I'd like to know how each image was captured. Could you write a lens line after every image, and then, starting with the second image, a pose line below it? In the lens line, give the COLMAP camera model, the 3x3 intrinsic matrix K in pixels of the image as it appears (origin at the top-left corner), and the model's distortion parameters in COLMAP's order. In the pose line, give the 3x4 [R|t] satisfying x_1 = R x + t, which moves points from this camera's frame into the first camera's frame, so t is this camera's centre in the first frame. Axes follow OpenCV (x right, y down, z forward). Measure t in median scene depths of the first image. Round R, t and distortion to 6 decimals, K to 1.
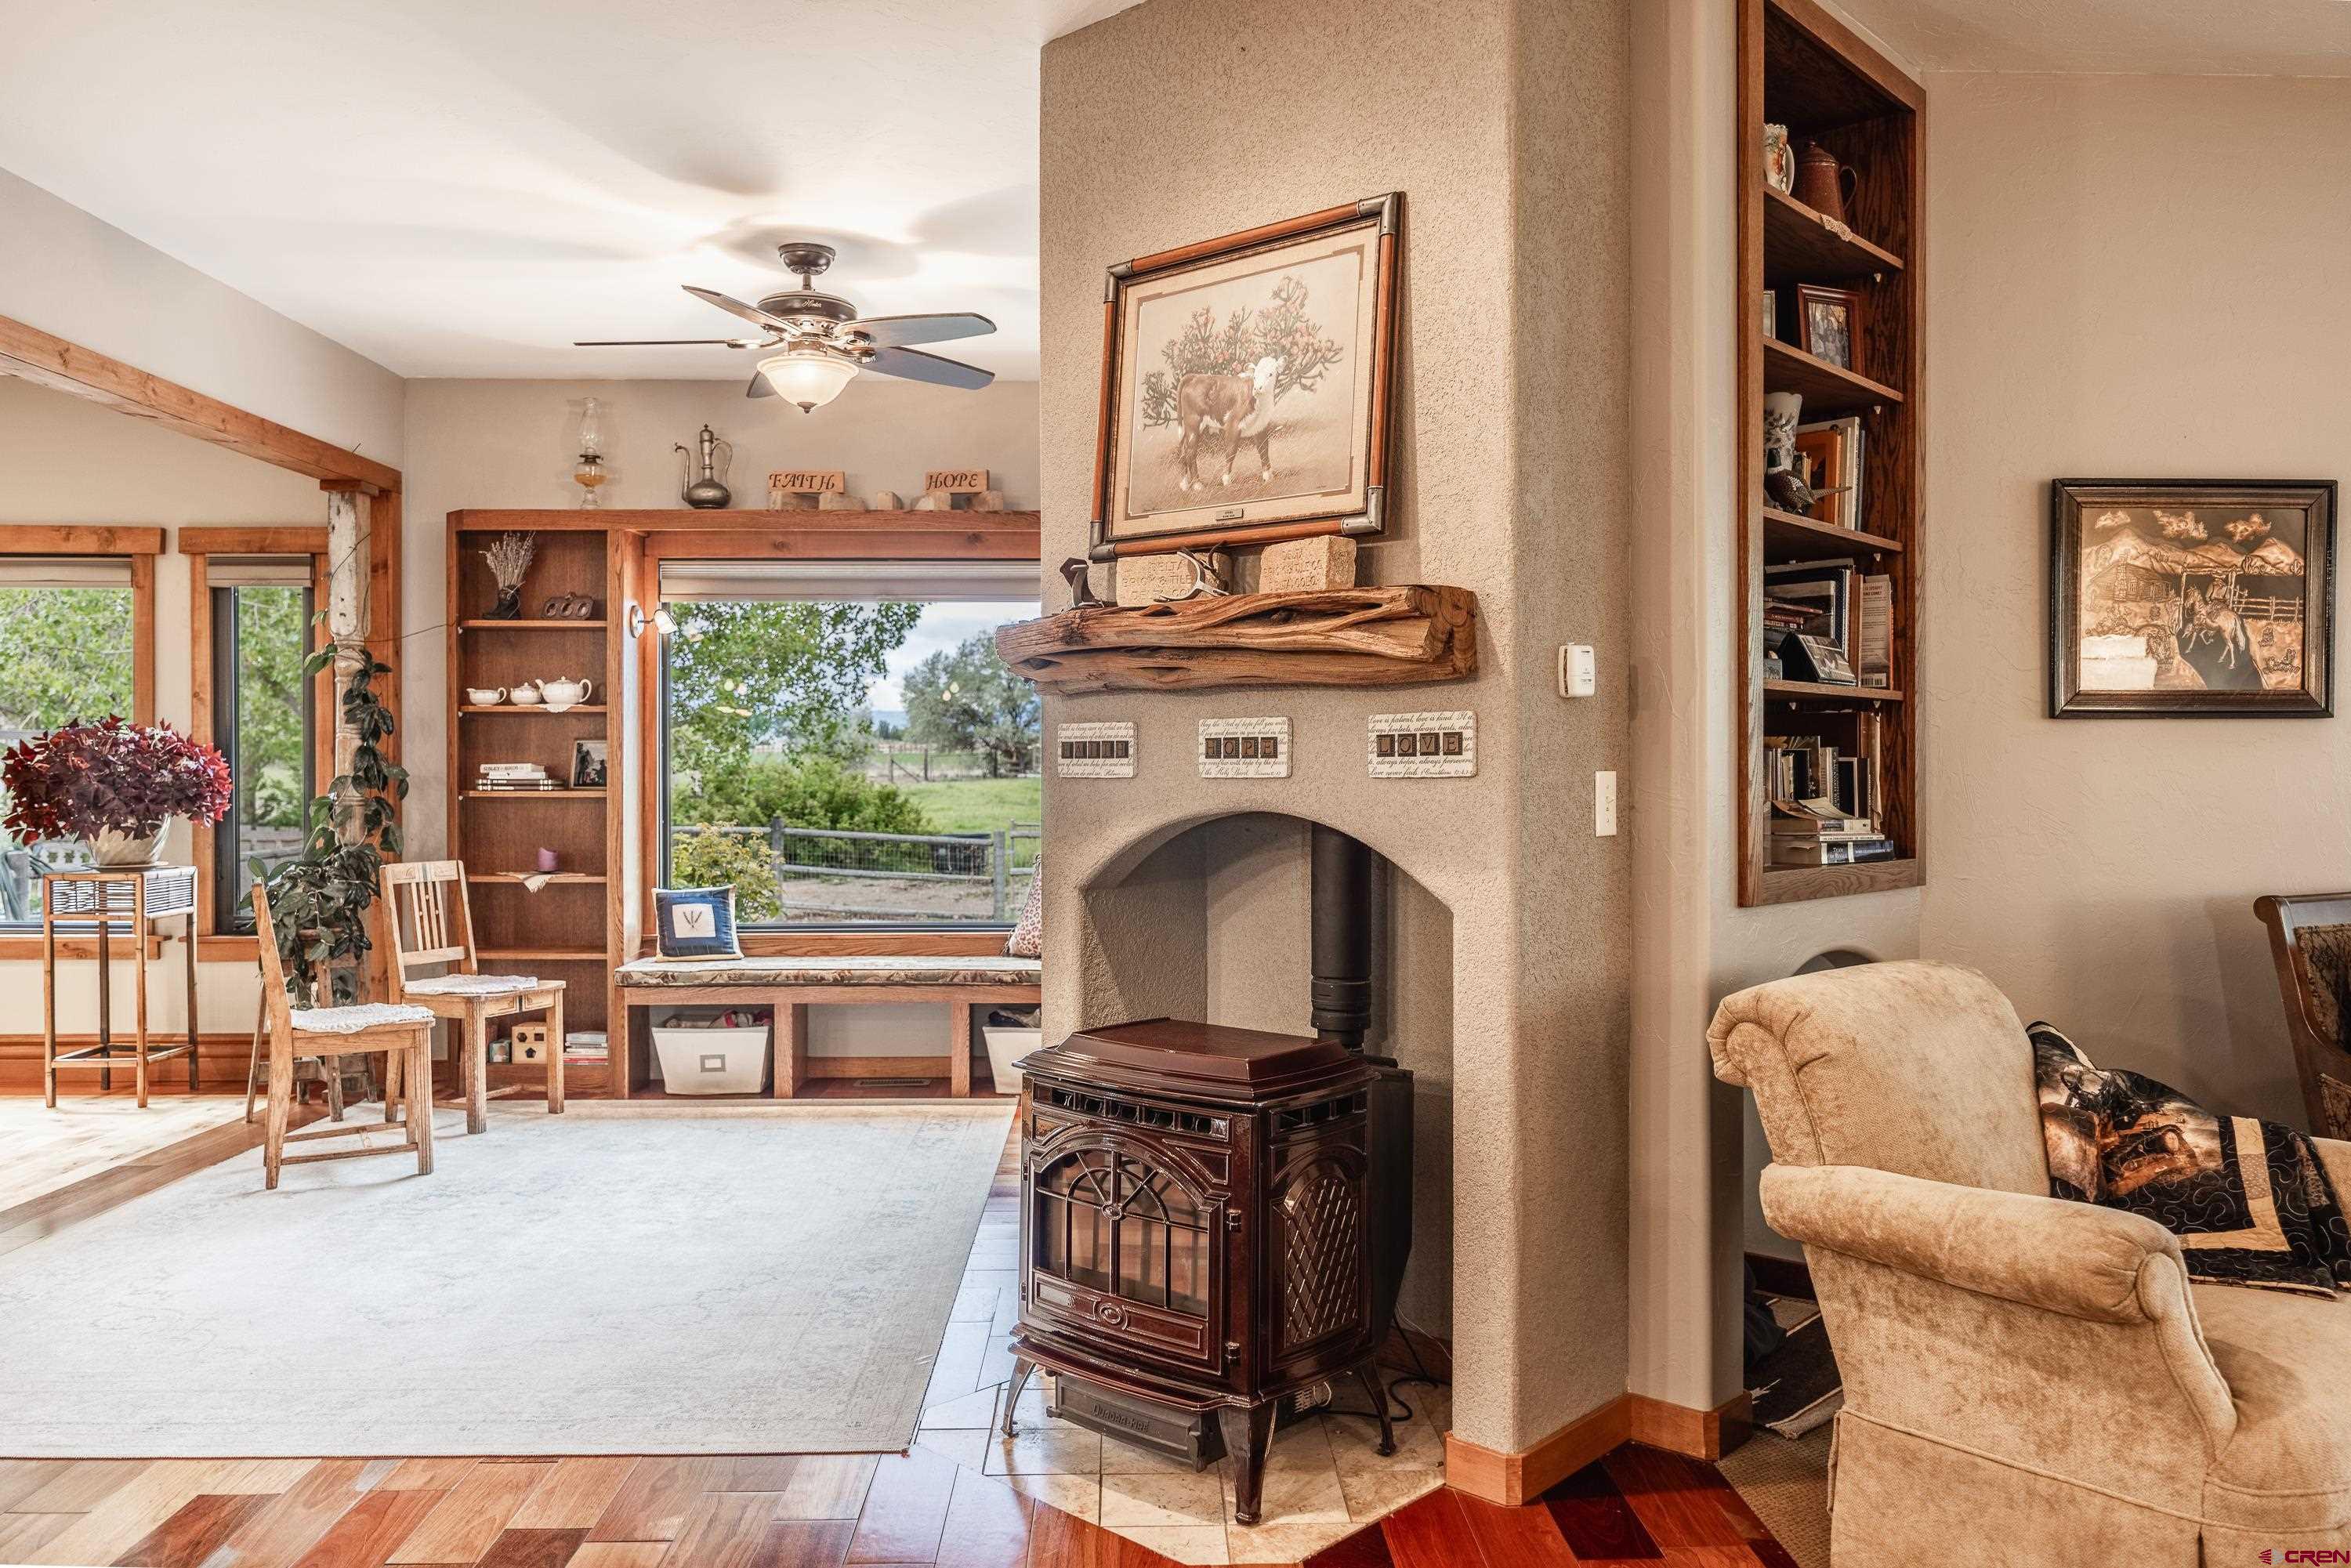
lens RADIAL K [[1699.6, 0, 1175.5], [0, 1699.6, 784.0], [0, 0, 1]] dist [-0.005647, -0.002928]
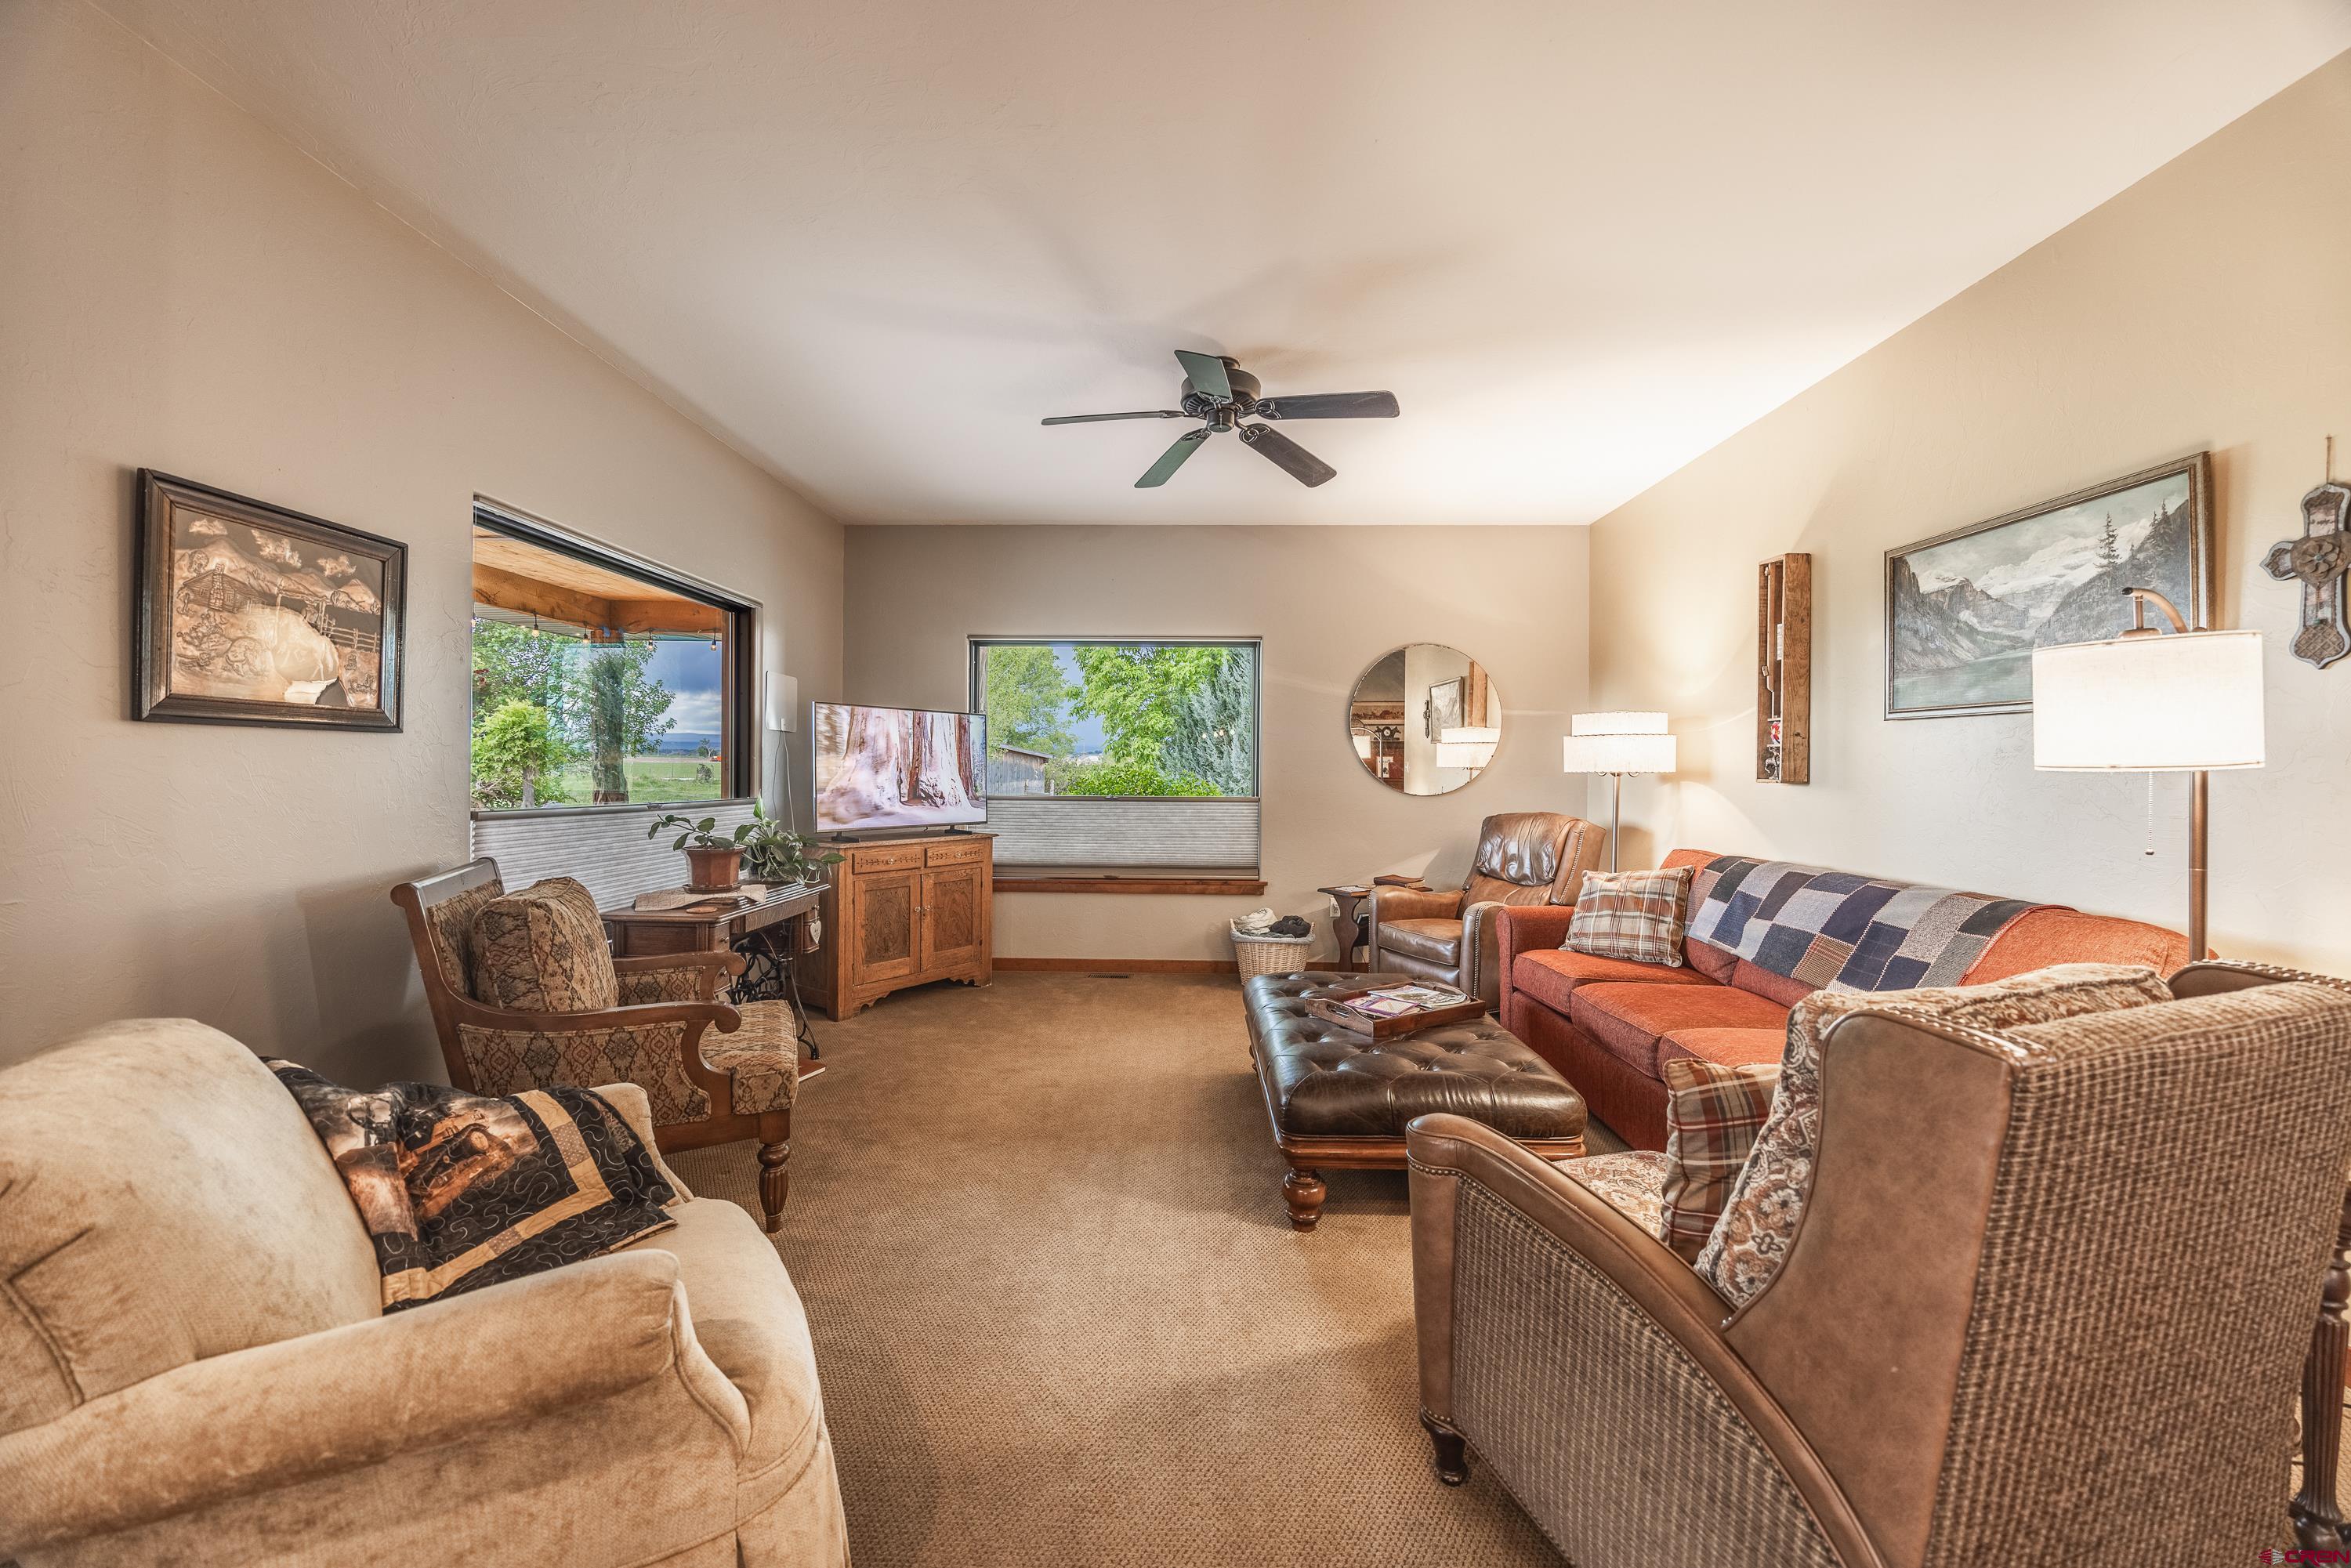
lens RADIAL K [[905.4, 0, 1174.0], [0, 905.4, 771.4], [0, 0, 1]] dist [-0.001613, -0.000347]
pose [[0.052502, 0.000407, 0.998621, 0.060591], [0.004191, 0.999991, -0.000627, -0.010772], [-0.998612, 0.004218, 0.052499, 0.535139]]
